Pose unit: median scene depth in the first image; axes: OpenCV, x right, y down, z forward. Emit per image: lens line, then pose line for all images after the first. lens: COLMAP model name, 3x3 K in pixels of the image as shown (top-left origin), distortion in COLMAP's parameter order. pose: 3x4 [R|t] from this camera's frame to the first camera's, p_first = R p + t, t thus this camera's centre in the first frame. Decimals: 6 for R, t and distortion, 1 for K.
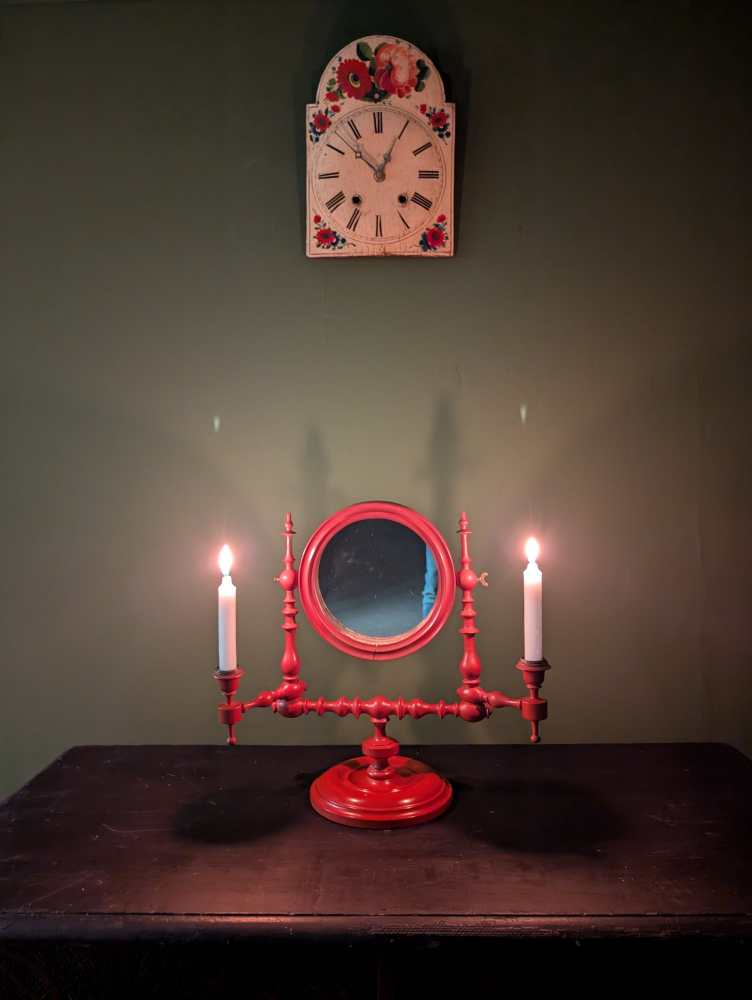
lens RADIAL K [[624.0, 0, 376.0], [0, 624.0, 500.0], [0, 0, 1]] dist [0.010212, 0.001086]
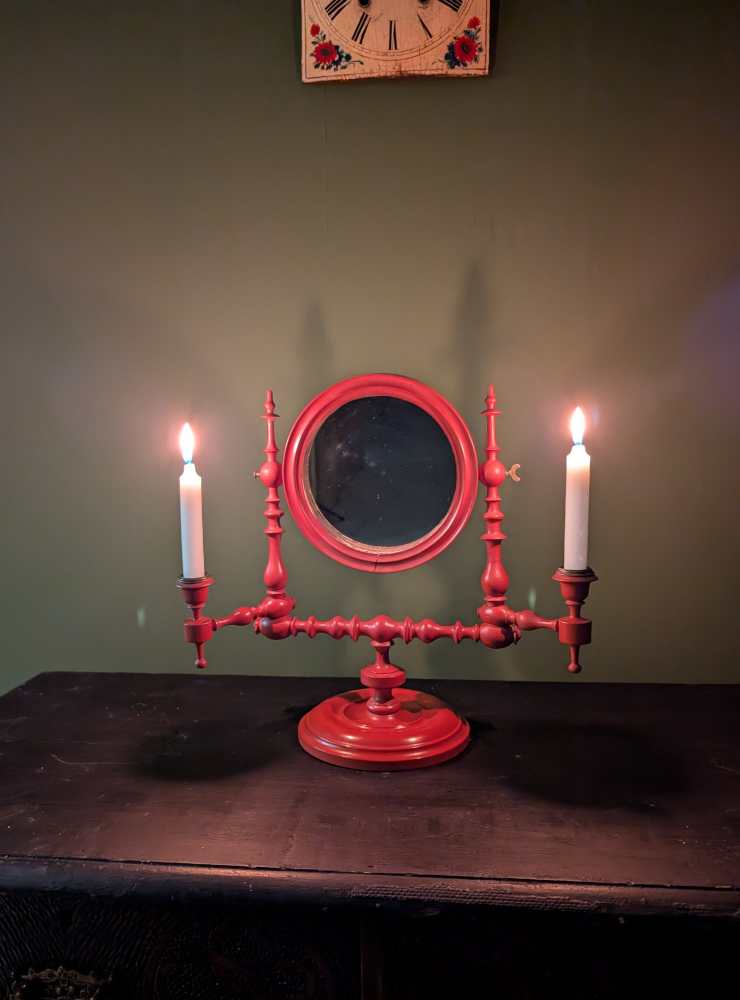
lens RADIAL K [[669.2, 0, 370.0], [0, 669.2, 500.0], [0, 0, 1]] dist [0.015463, -0.004386]
pose [[0.998023, 0.007030, -0.062450, 0.043325], [-0.001334, 0.995870, 0.090786, 0.084306], [0.062831, -0.090523, 0.993910, 0.143909]]
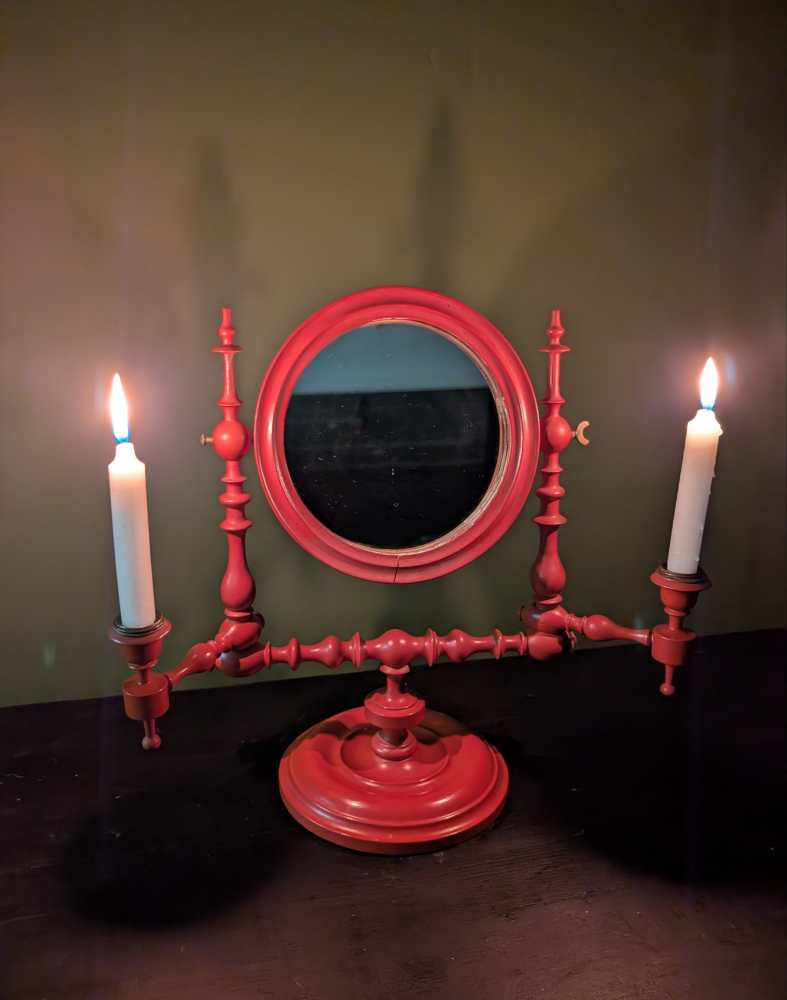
lens RADIAL K [[709.0, 0, 354.4], [0, 709.0, 487.5], [0, 0, 1]] dist [-0.002127, -0.103510]
pose [[0.972365, -0.039208, 0.230149, -0.181316], [-0.019501, 0.968713, 0.247416, 0.018083], [-0.232649, -0.245067, 0.941178, 0.416511]]
